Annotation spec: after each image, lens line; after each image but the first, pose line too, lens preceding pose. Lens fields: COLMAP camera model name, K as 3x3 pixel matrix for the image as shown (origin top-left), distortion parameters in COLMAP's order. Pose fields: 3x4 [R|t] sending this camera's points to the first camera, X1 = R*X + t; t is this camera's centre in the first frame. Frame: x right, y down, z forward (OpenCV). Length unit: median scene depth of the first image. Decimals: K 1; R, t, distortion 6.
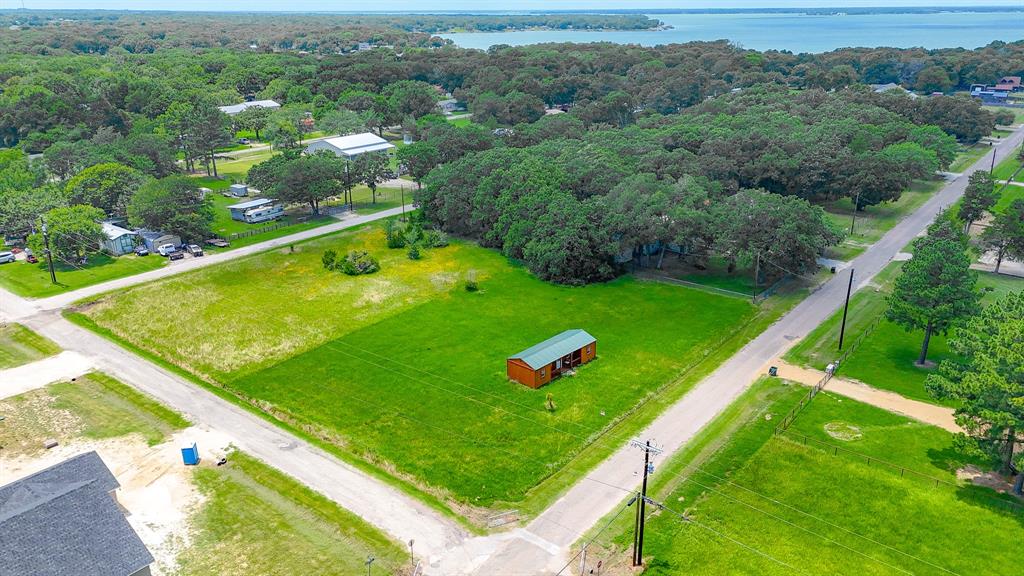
lens RADIAL K [[763.4, 0, 517.3], [0, 763.4, 290.3], [0, 0, 1]] dist [0.071141, -0.061214]
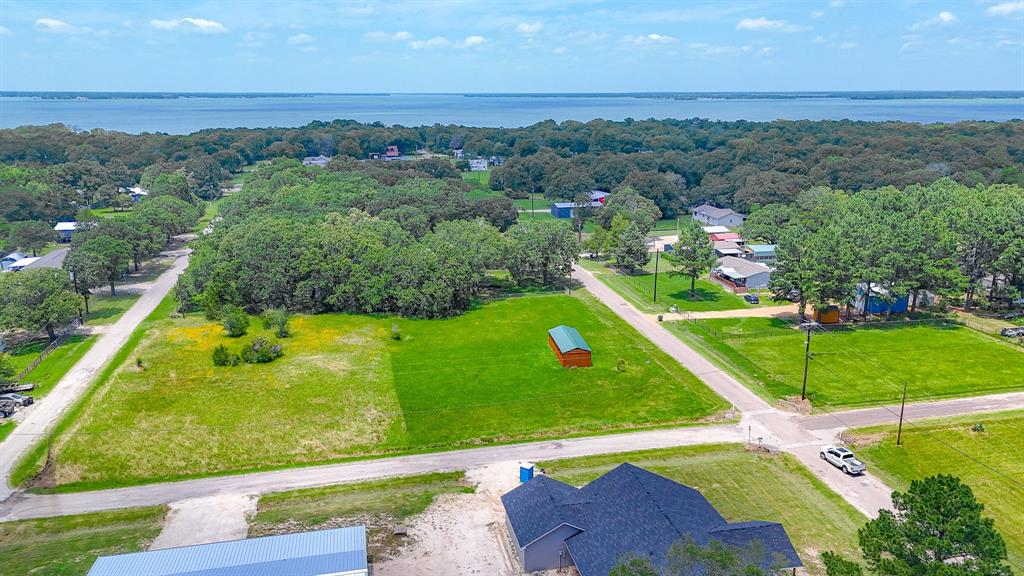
lens RADIAL K [[772.4, 0, 512.0], [0, 772.4, 288.0], [0, 0, 1]] dist [0.092870, -0.123711]
pose [[0.625055, -0.188424, 0.757498, -0.906111], [0.266979, 0.963508, 0.019369, -0.056609], [-0.733505, 0.190129, 0.652550, 0.164543]]
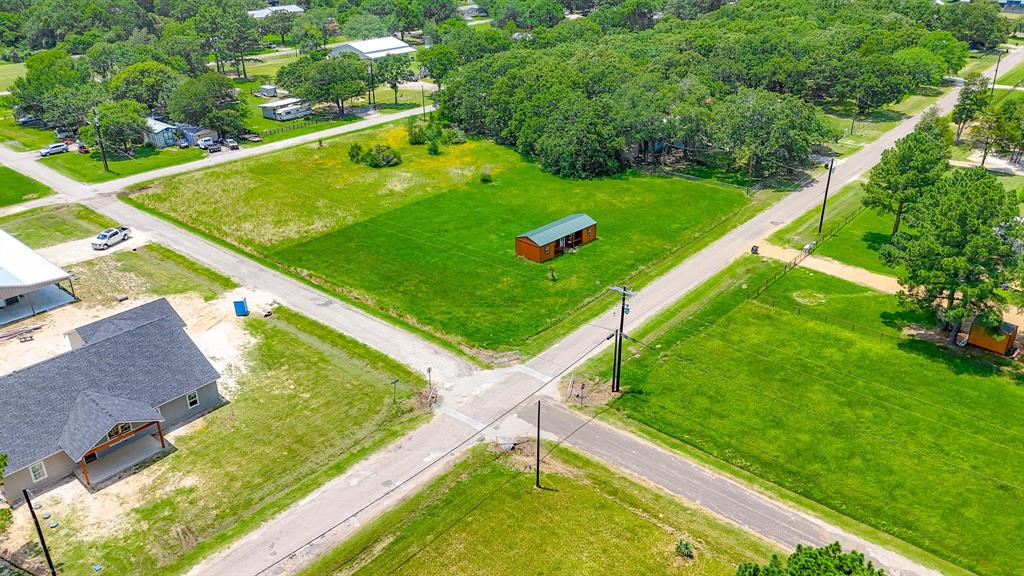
lens RADIAL K [[769.5, 0, 518.2], [0, 769.5, 271.1], [0, 0, 1]] dist [0.076184, -0.076099]
pose [[0.999516, 0.013506, -0.028017, 0.020124], [-0.011170, 0.996578, 0.081897, 0.042054], [0.029028, -0.081544, 0.996247, -0.110978]]
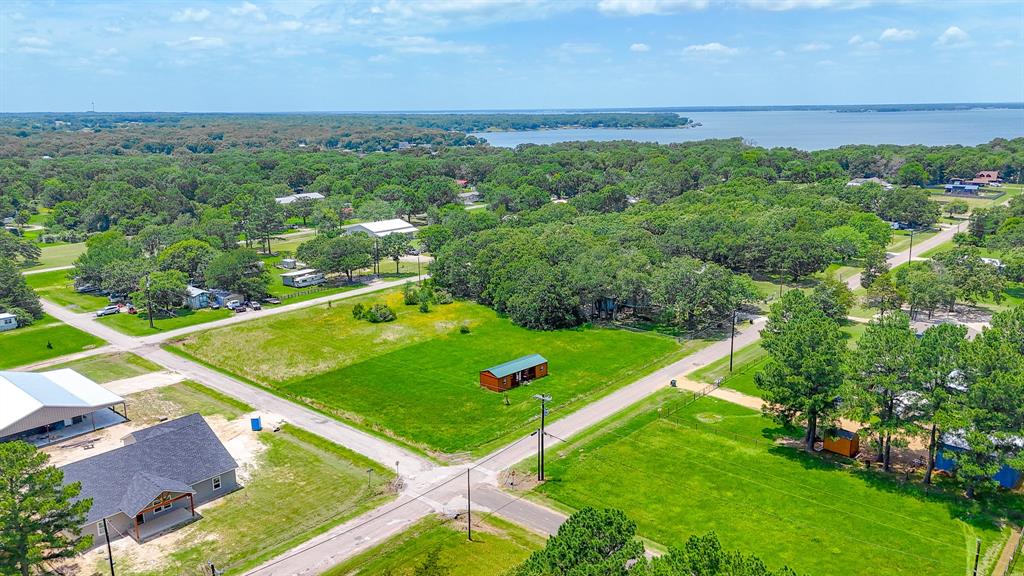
lens RADIAL K [[772.4, 0, 512.0], [0, 772.4, 288.0], [0, 0, 1]] dist [0.092870, -0.123711]
pose [[0.998494, 0.005501, -0.054582, 0.105463], [-0.012101, 0.992540, -0.121319, 0.094904], [0.053507, 0.121797, 0.991112, -0.352123]]
